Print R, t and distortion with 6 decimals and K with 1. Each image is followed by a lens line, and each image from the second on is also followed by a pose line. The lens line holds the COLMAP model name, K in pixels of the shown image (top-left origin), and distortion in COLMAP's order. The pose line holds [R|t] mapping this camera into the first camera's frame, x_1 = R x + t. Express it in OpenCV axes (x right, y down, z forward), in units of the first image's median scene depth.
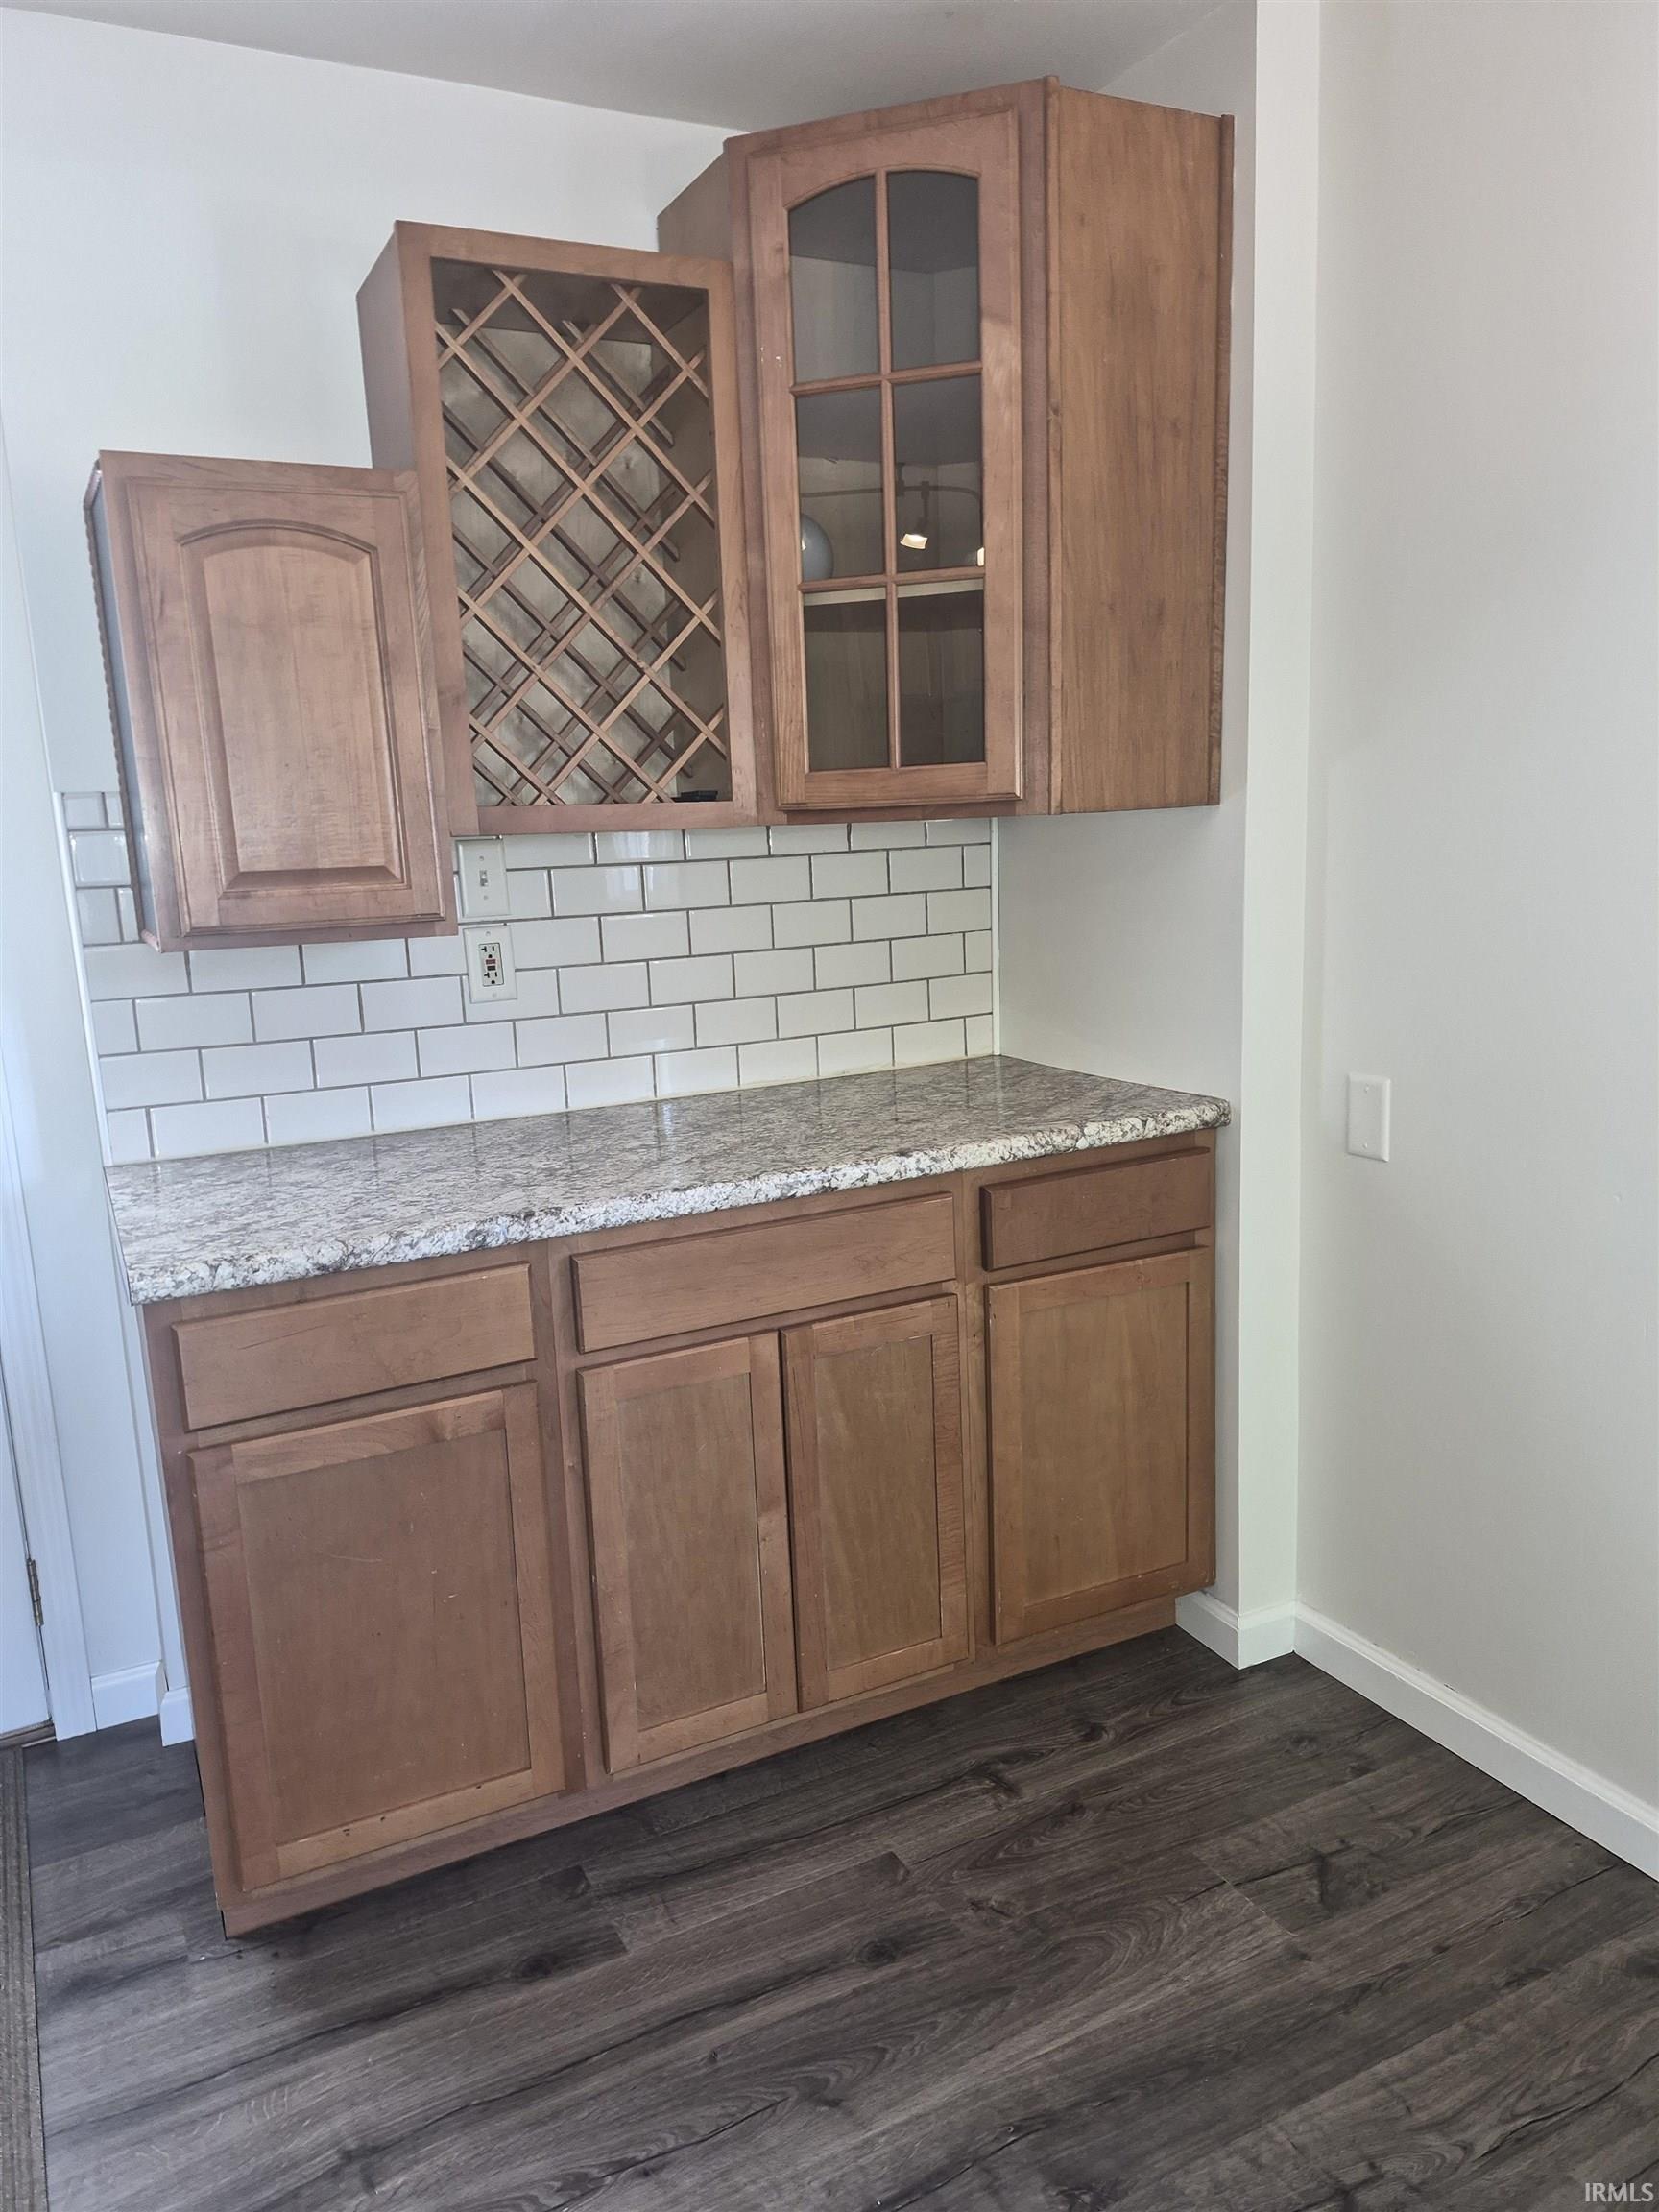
lens RADIAL K [[1540.4, 0, 789.8], [0, 1540.4, 1105.8], [0, 0, 1]] dist [0.055727, -0.037630]
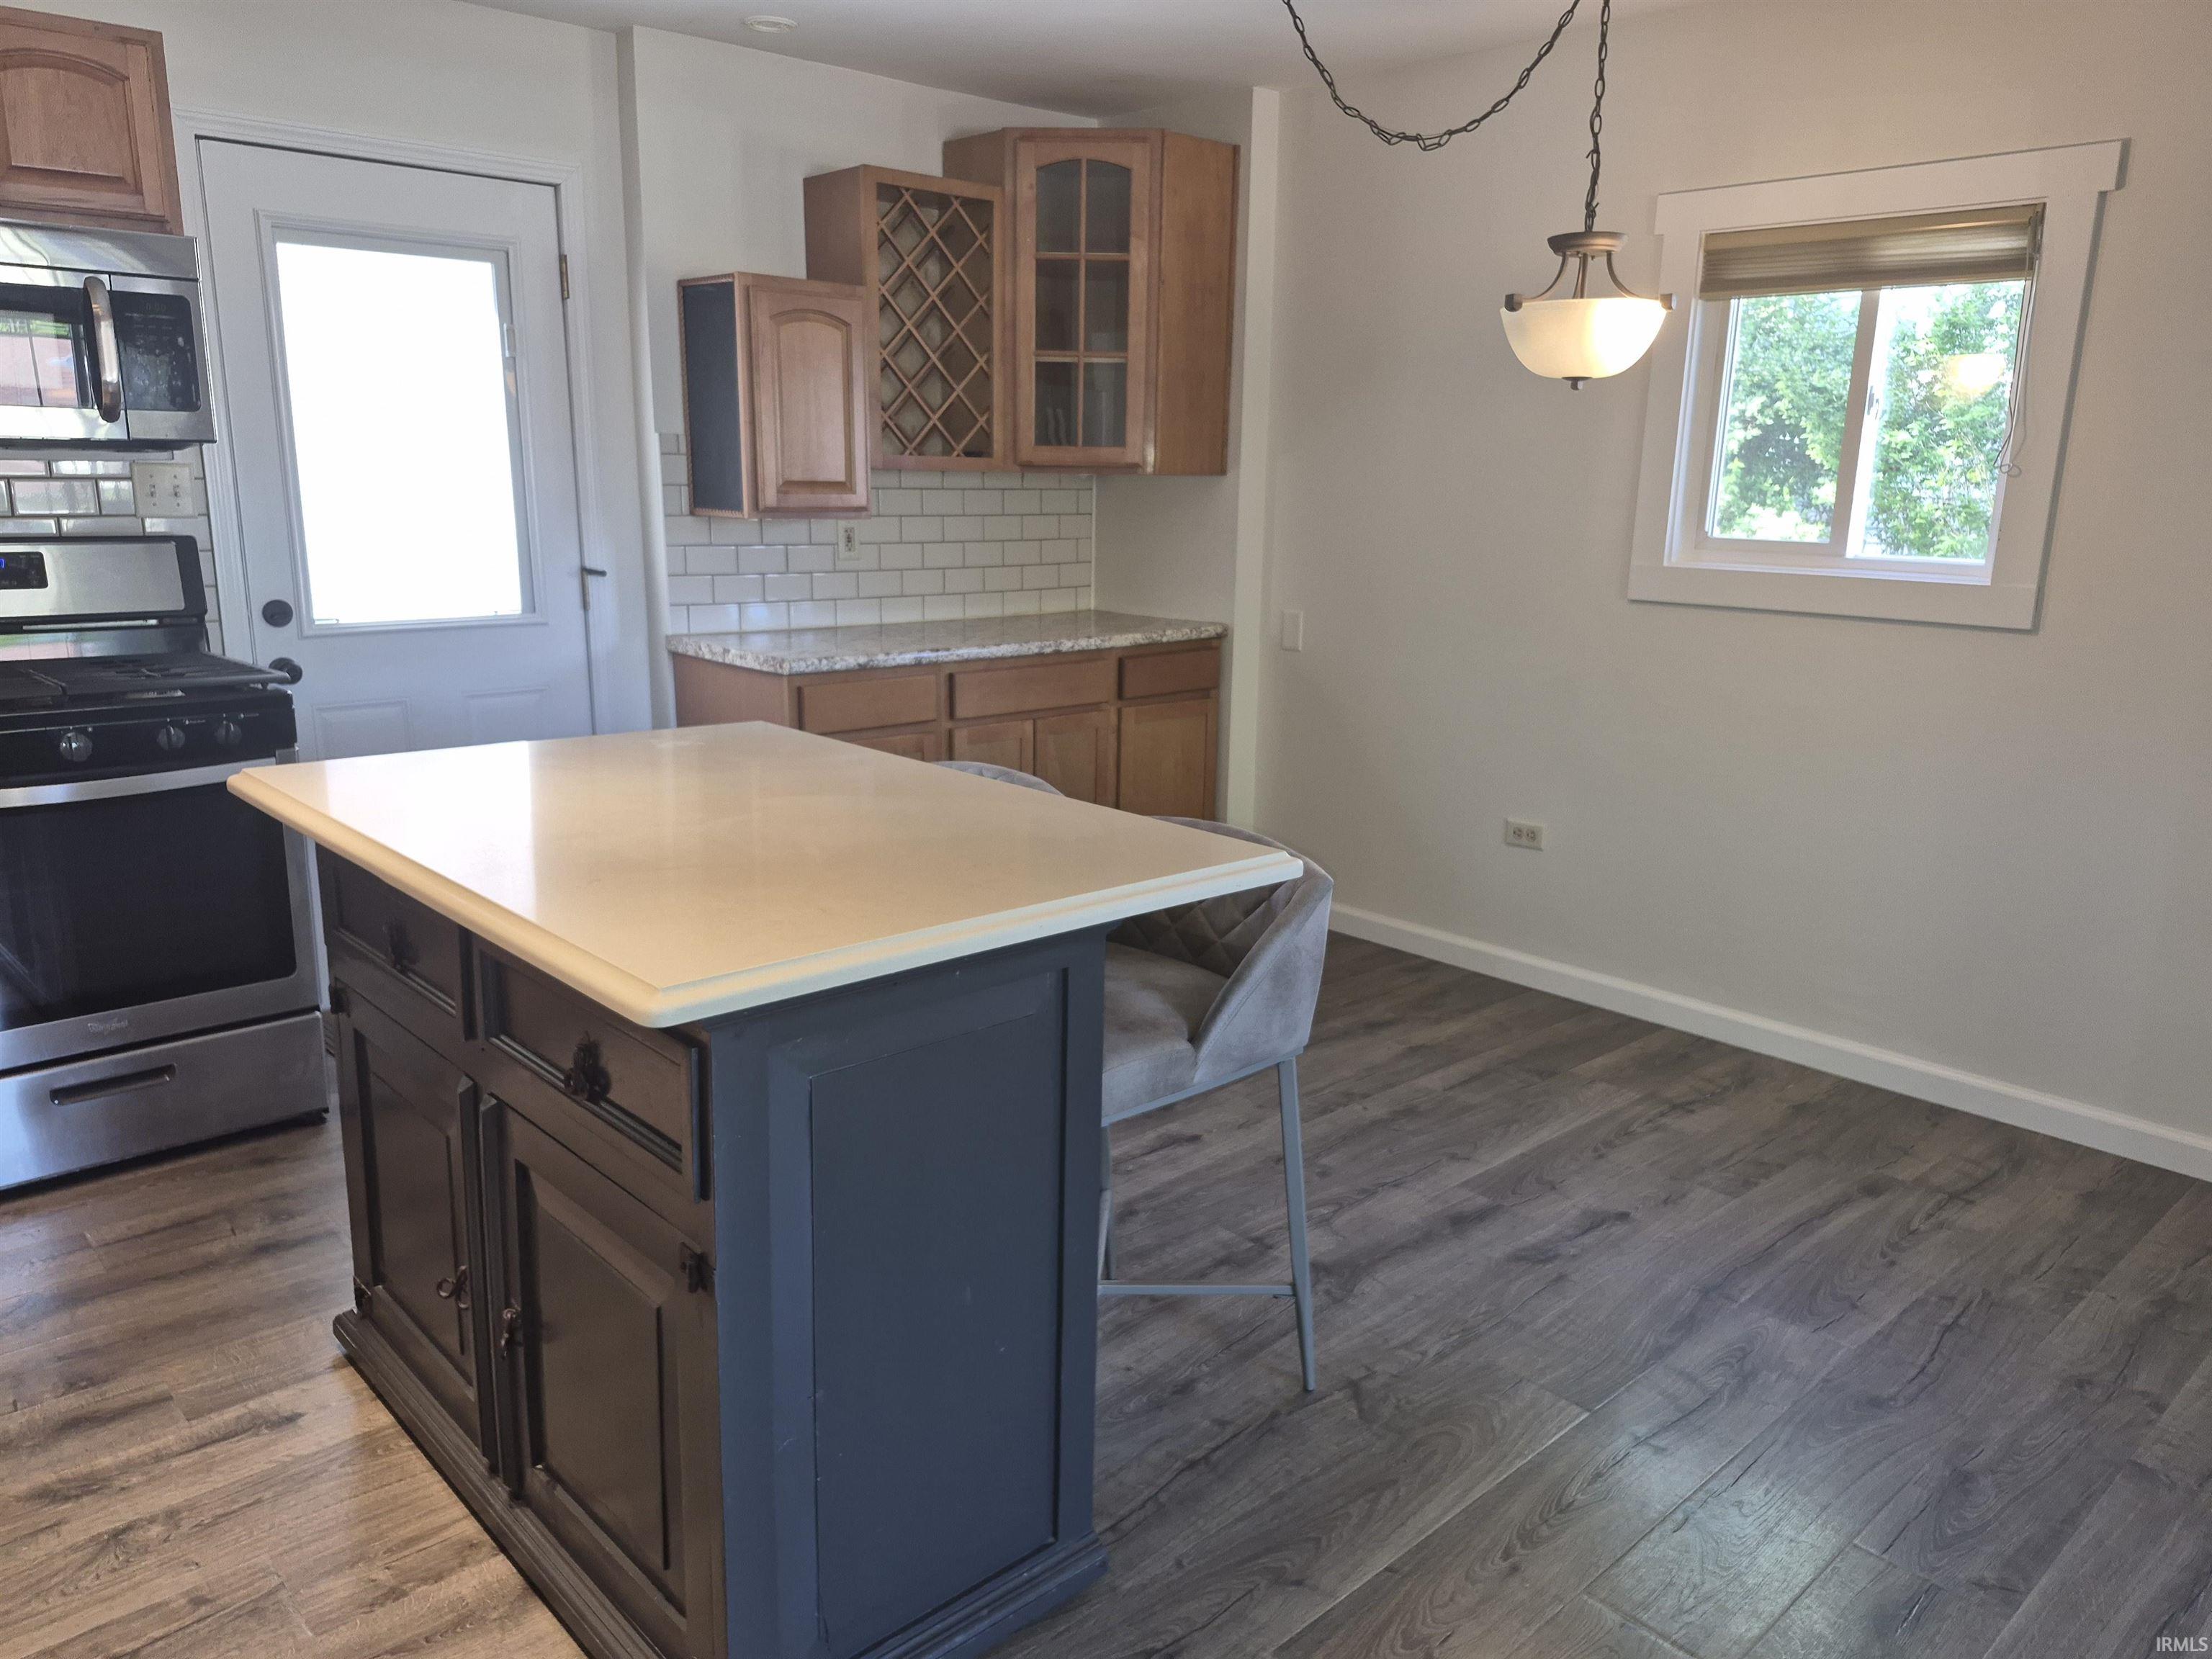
lens RADIAL K [[1540.4, 0, 1110.5], [0, 1540.4, 831.0], [0, 0, 1]] dist [0.055727, -0.037630]
pose [[0.960904, -0.006107, 0.276814, -0.461889], [-0.006276, 0.999019, 0.043828, 0.195985], [-0.276810, -0.043852, 0.959923, -0.985001]]
